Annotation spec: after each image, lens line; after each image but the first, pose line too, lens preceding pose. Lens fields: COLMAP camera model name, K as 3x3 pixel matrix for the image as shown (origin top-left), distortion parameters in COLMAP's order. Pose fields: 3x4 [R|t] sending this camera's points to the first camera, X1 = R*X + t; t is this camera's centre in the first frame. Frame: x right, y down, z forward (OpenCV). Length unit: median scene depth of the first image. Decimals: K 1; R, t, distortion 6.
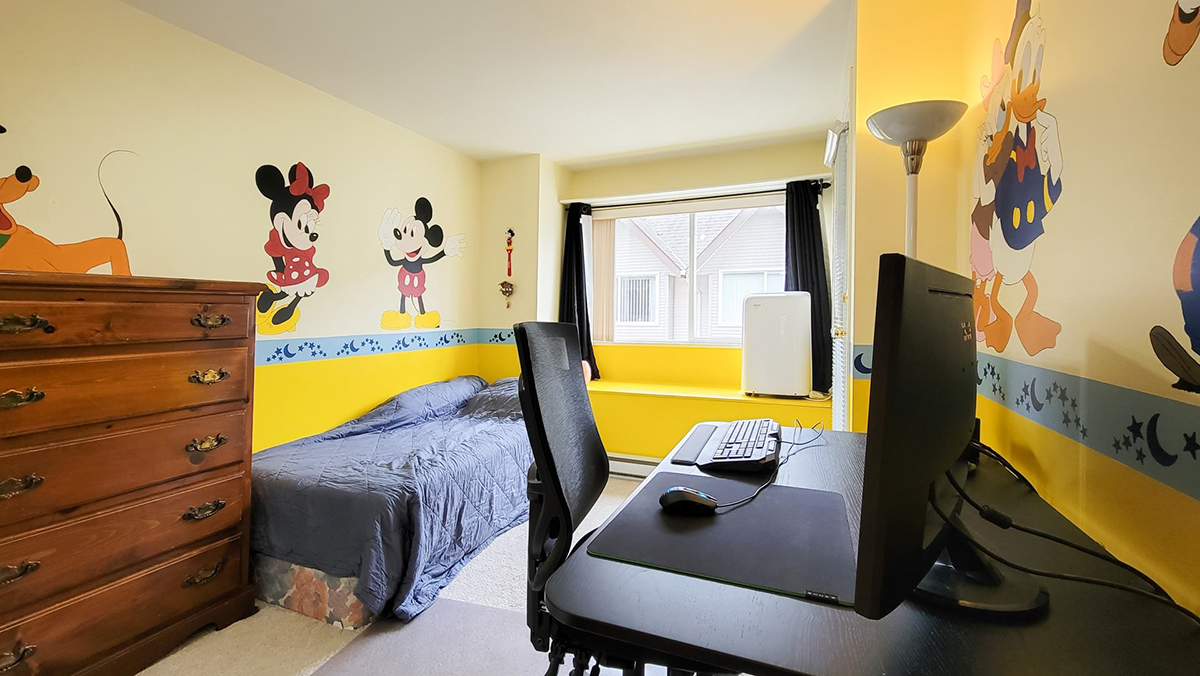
lens RADIAL K [[498.7, 0, 594.7], [0, 498.7, 311.4], [0, 0, 1]] dist [0.000920, 0.000119]
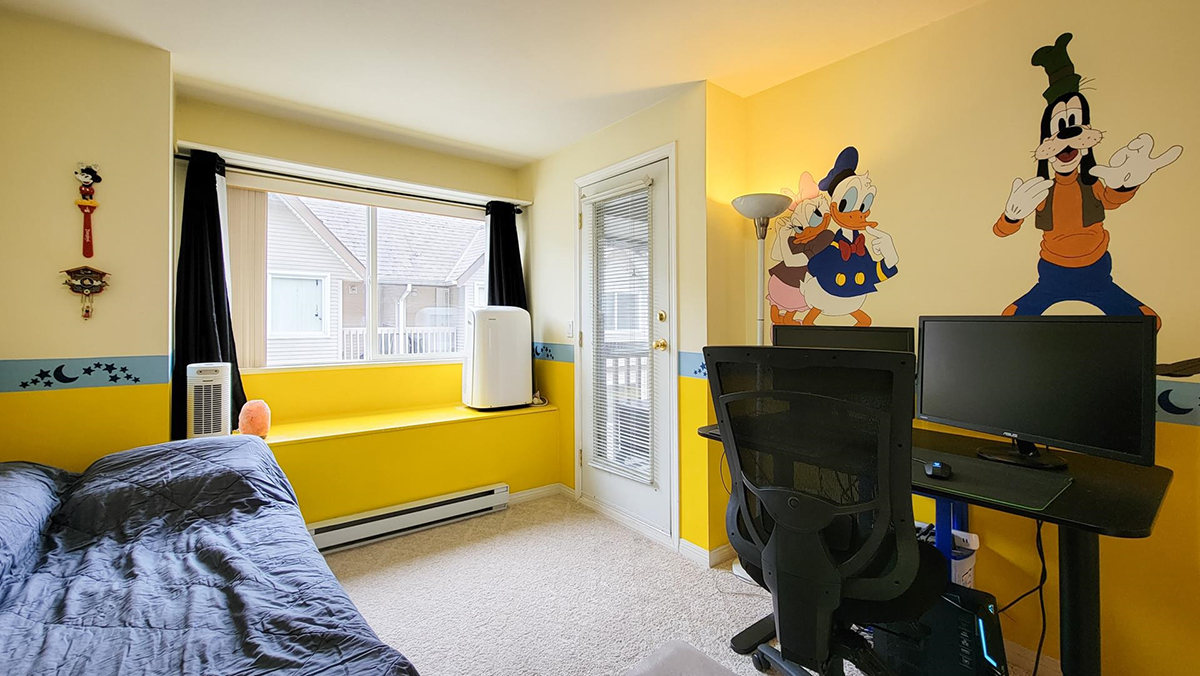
lens RADIAL K [[492.3, 0, 604.4], [0, 492.3, 324.5], [0, 0, 1]] dist [0.001443, 0.000194]
pose [[0.487268, 0.000541, 0.873253, -0.589175], [-0.009298, 0.999946, 0.004569, -0.012371], [-0.873203, -0.010346, 0.487246, 0.450903]]
